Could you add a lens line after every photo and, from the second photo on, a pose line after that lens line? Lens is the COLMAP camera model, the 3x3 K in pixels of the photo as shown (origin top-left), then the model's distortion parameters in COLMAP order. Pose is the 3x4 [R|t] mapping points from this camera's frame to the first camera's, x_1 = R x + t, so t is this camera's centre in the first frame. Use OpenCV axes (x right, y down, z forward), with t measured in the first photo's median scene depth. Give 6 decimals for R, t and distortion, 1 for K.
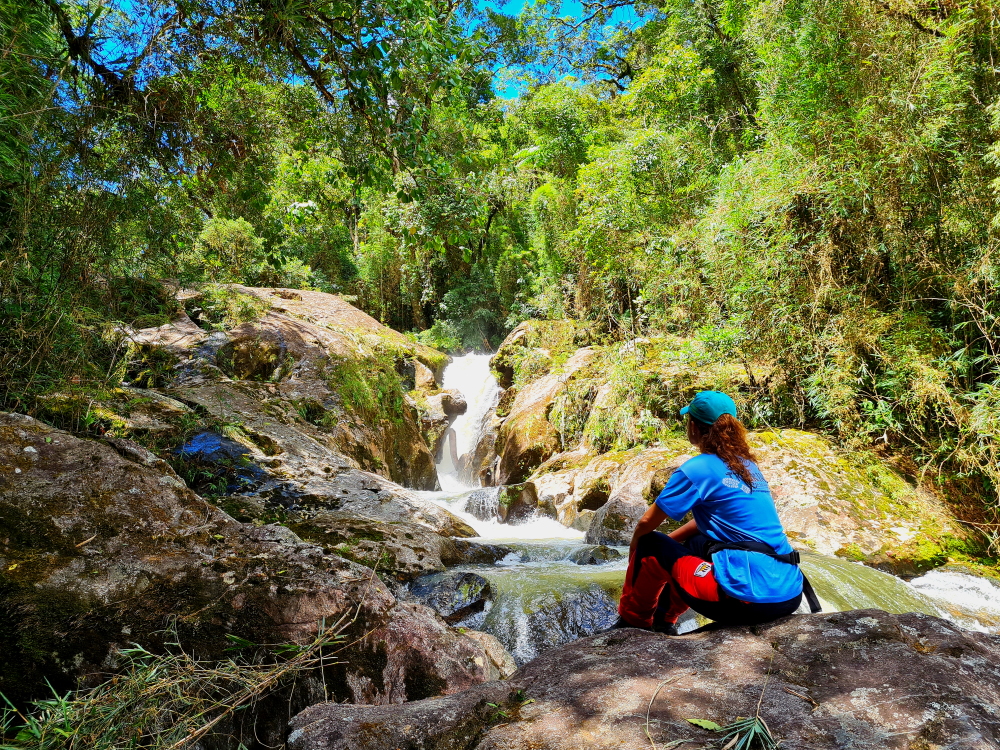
lens RADIAL K [[787.7, 0, 503.1], [0, 787.7, 377.6], [0, 0, 1]] dist [0.046737, -0.025166]
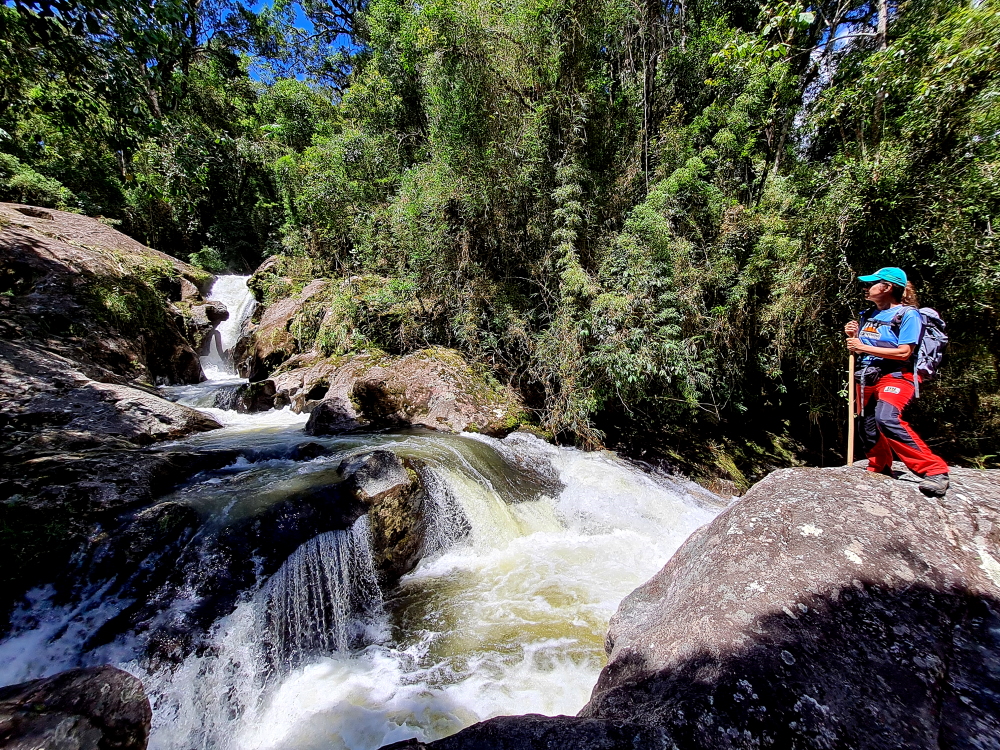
lens RADIAL K [[429.4, 0, 514.7], [0, 429.4, 385.2], [0, 0, 1]] dist [0.011755, -0.002304]
pose [[0.878620, -0.045438, 0.475355, 0.051057], [-0.057595, 0.978112, 0.199951, -0.039526], [-0.474035, -0.203059, 0.856771, 0.112242]]
